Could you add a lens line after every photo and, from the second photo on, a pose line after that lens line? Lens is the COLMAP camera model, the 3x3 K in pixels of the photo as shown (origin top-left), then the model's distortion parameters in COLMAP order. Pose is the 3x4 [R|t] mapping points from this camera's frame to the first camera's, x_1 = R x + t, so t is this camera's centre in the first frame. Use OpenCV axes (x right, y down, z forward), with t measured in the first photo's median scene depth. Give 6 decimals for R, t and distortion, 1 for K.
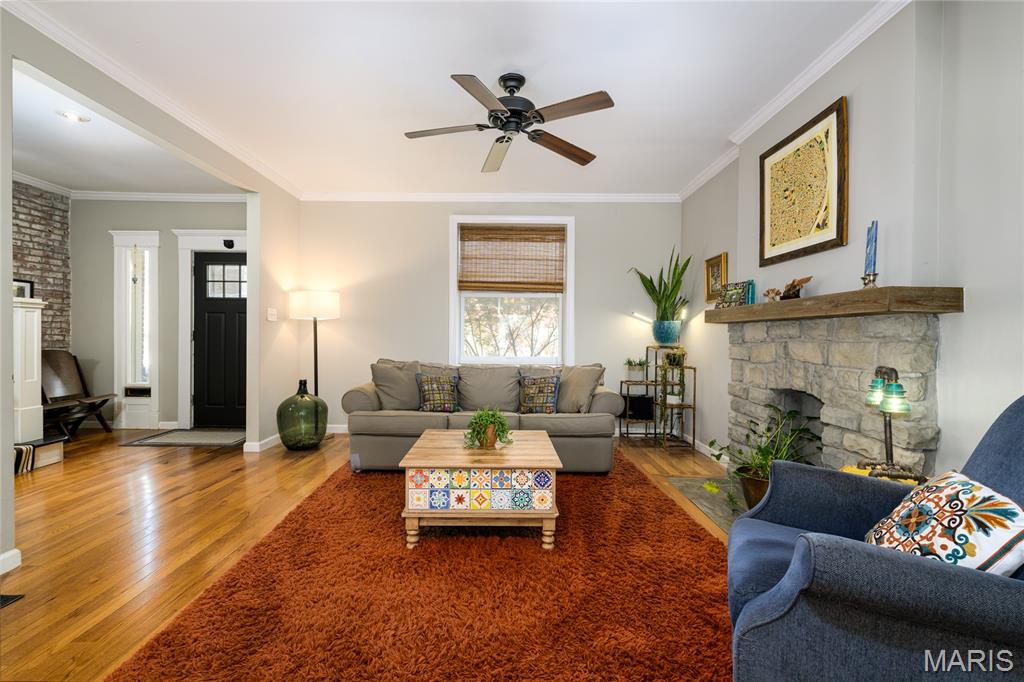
lens RADIAL K [[449.9, 0, 511.2], [0, 449.9, 335.7], [0, 0, 1]] dist [0.001429, -0.000069]
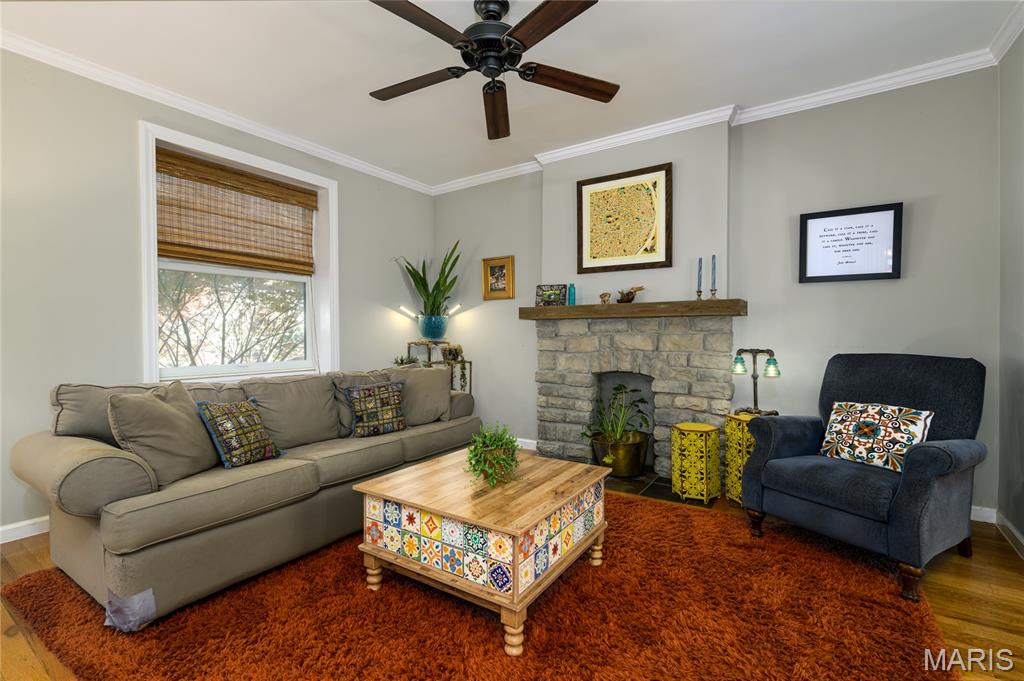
lens RADIAL K [[449.9, 0, 514.8], [0, 449.9, 339.3], [0, 0, 1]] dist [0.001429, -0.000069]
pose [[0.555933, -0.022600, 0.830920, -0.423668], [0.006952, 0.999722, 0.022539, -0.003080], [-0.831198, -0.006753, 0.555935, 0.351973]]
